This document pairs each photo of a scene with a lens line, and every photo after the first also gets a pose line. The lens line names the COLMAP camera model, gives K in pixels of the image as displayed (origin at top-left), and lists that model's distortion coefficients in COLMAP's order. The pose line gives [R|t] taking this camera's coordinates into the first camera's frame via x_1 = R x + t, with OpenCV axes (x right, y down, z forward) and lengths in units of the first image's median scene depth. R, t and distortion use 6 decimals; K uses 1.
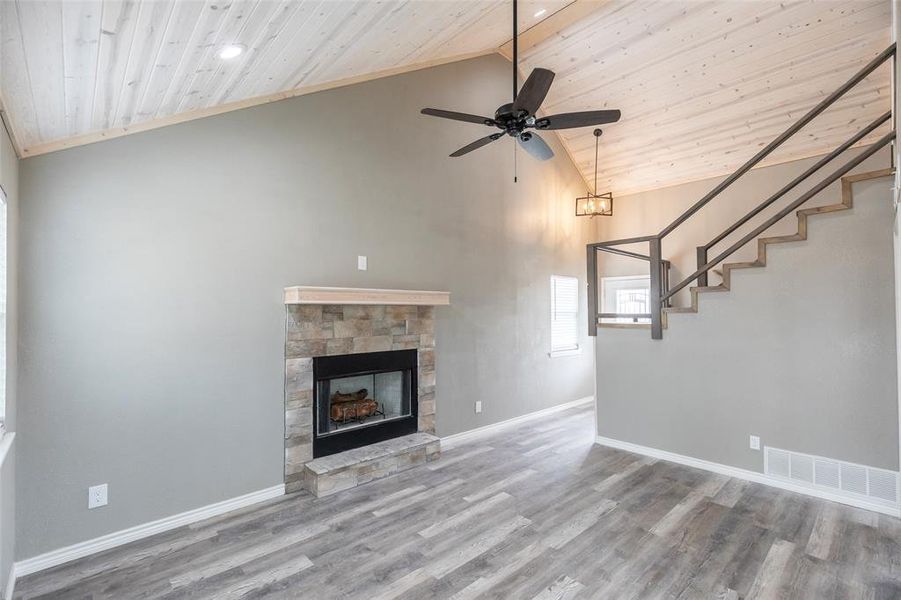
lens RADIAL K [[407.2, 0, 447.5], [0, 407.2, 302.2], [0, 0, 1]] dist [0.003816, -0.000467]
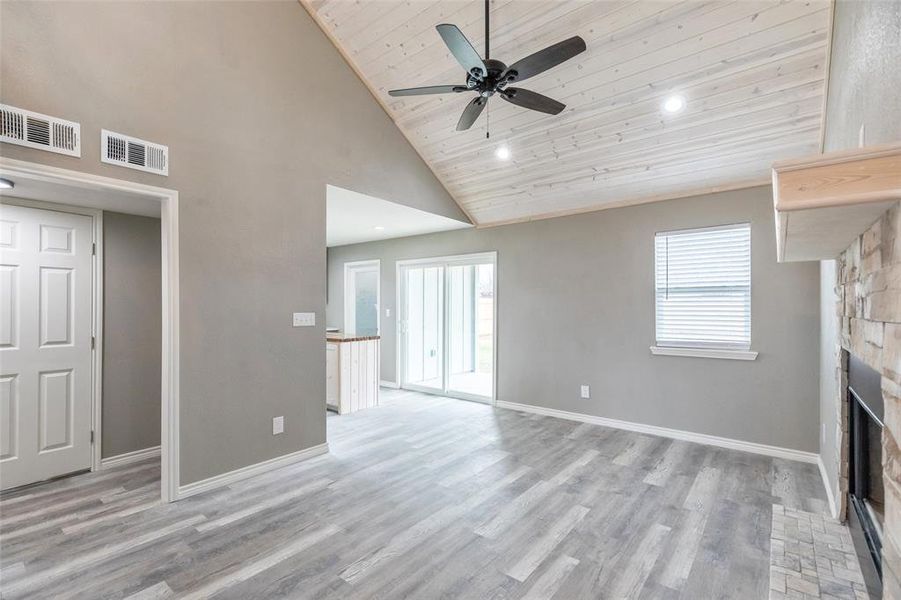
lens RADIAL K [[407.2, 0, 447.5], [0, 407.2, 302.2], [0, 0, 1]] dist [0.003816, -0.000467]
pose [[-0.989756, 0.004056, -0.142713, 0.311415], [0.009605, 0.999223, -0.038215, 0.090099], [0.142447, -0.039194, -0.989026, 1.517706]]
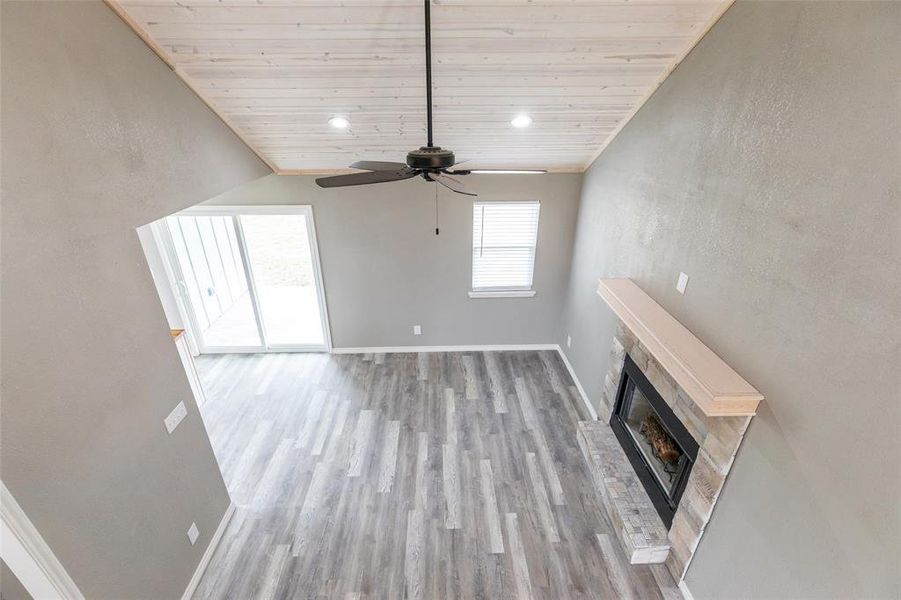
lens RADIAL K [[399.4, 0, 448.4], [0, 399.4, 304.3], [0, 0, 1]] dist [0.002511, -0.000008]
pose [[-0.657221, 0.336473, -0.674423, 0.622396], [0.028065, 0.905124, 0.424221, -0.419950], [0.753175, 0.259879, -0.604310, 1.264948]]
